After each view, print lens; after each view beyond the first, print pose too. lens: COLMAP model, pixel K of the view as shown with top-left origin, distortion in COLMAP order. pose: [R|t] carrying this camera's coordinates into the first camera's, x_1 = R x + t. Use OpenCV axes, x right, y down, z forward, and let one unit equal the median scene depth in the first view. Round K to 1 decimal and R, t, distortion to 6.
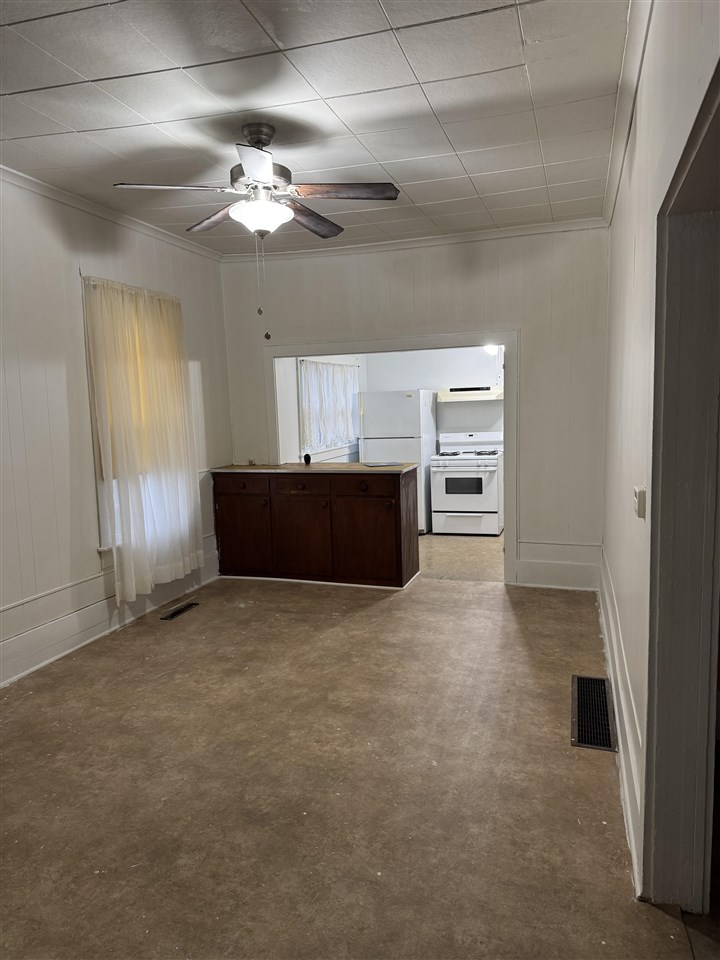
lens RADIAL K [[673.5, 0, 363.1], [0, 673.5, 473.9], [0, 0, 1]] dist [0.009876, -0.005267]
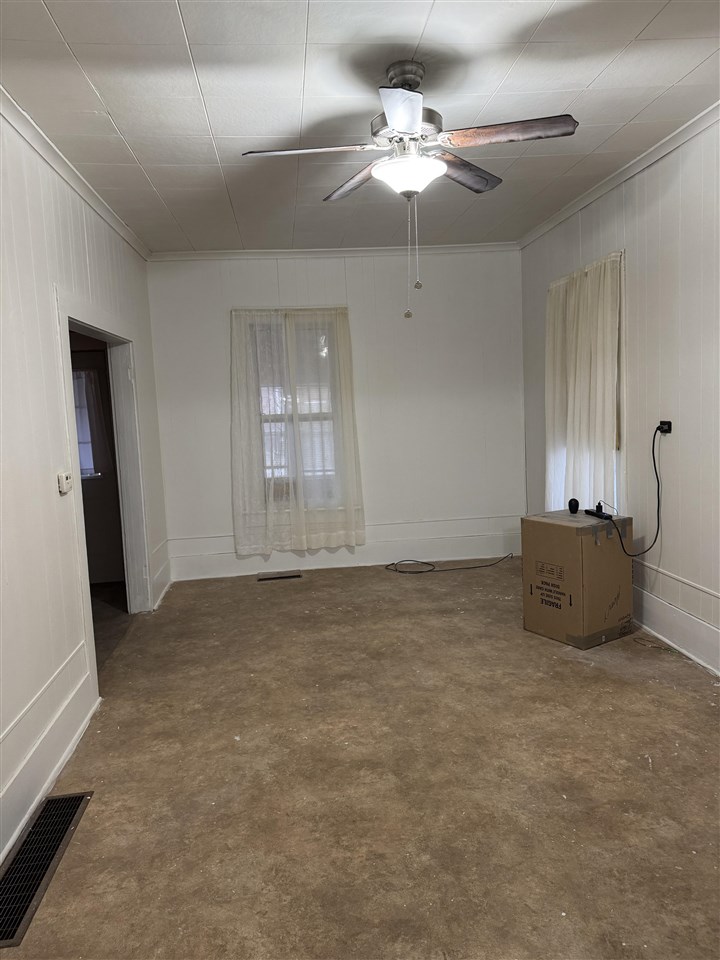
lens RADIAL K [[671.8, 0, 360.0], [0, 671.8, 480.0], [0, 0, 1]] dist [0.035995, -0.045301]
pose [[-0.910194, 0.108723, -0.399657, 0.197655], [0.021696, 0.976123, 0.216134, -0.129499], [0.413613, 0.188053, -0.890820, 1.237734]]
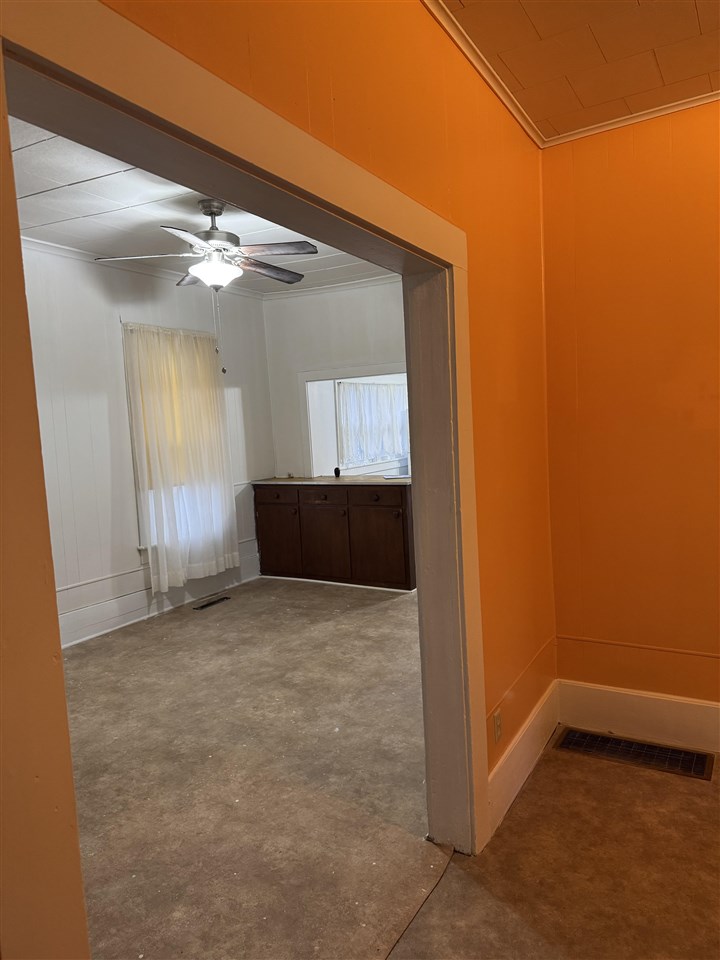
lens RADIAL K [[671.8, 0, 360.0], [0, 671.8, 480.0], [0, 0, 1]] dist [0.035995, -0.045301]
pose [[0.976977, -0.001046, -0.213342, 0.249523], [-0.001225, 0.999944, -0.010510, 0.002930], [0.213341, 0.010529, 0.976921, -0.091584]]
